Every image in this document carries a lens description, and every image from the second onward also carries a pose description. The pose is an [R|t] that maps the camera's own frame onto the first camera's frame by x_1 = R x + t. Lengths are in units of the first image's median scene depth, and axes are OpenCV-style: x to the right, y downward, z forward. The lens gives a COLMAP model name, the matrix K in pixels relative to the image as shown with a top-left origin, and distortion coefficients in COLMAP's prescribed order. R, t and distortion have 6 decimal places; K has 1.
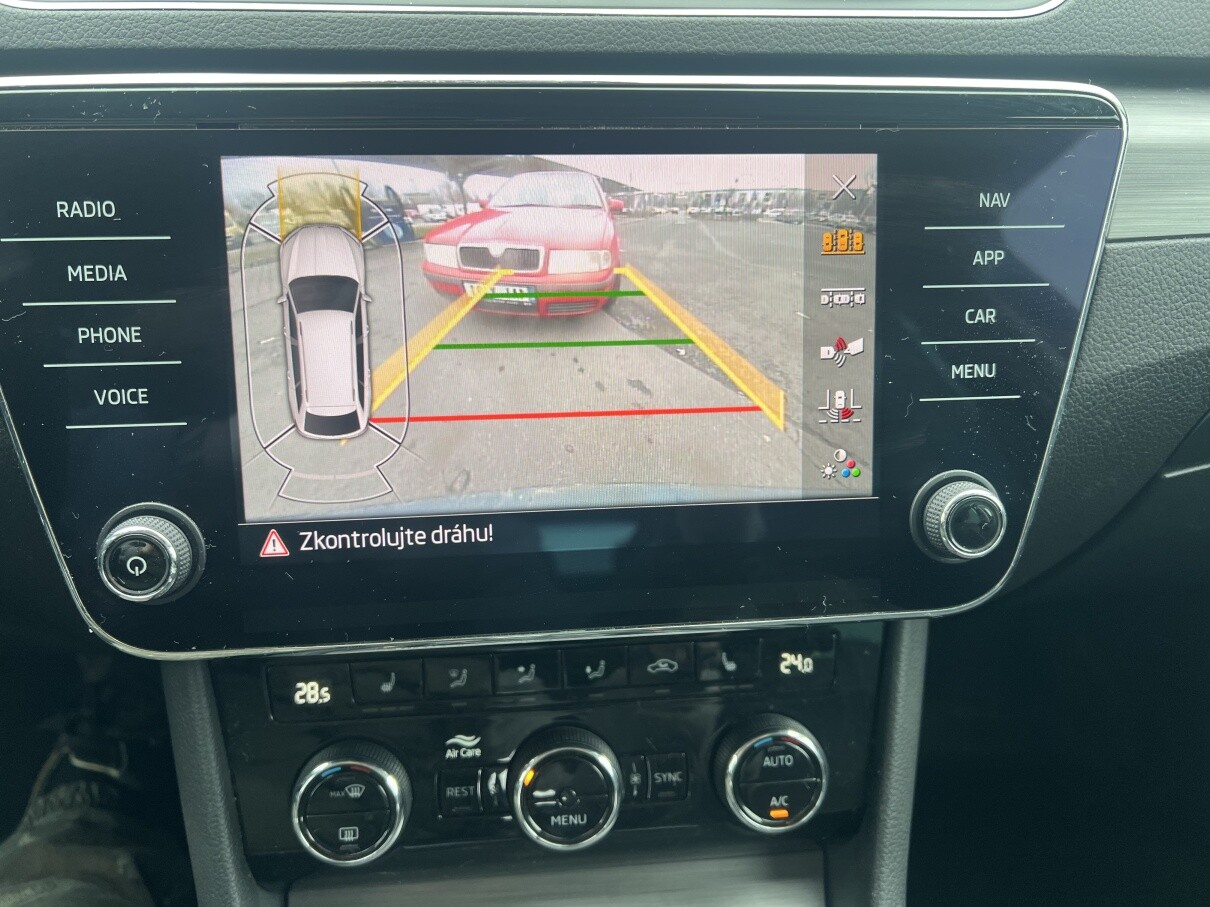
lens RADIAL K [[933.5, 0, 601.1], [0, 933.5, 450.8], [0, 0, 1]] dist [0.000683, 0.017227]
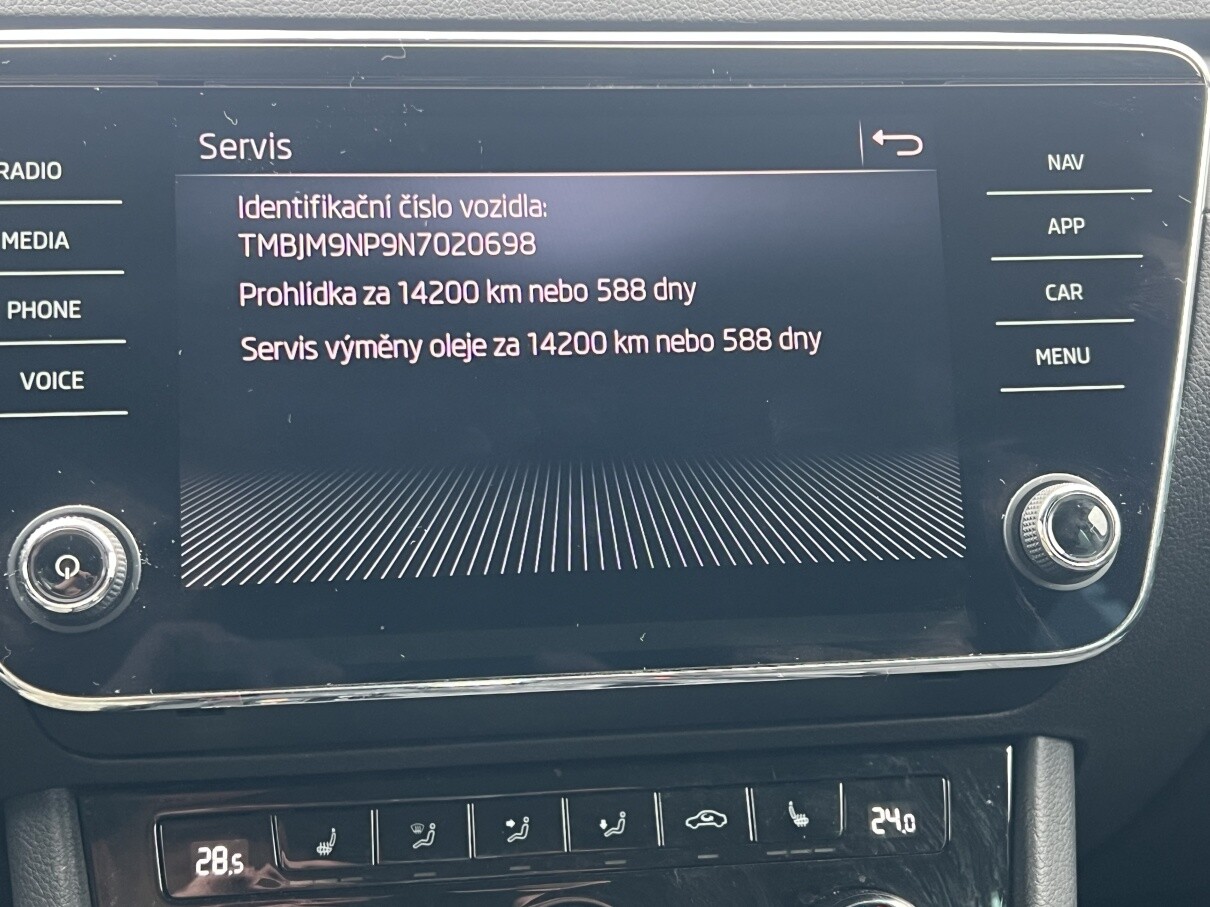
lens RADIAL K [[1717.4, 0, 607.2], [0, 1717.4, 454.6], [0, 0, 1]] dist [0.076682, 0.000000]
pose [[0.999304, -0.024417, 0.028195, -0.053072], [0.030926, 0.965005, -0.260402, 0.392252], [-0.020850, 0.261093, 0.965088, -0.458449]]
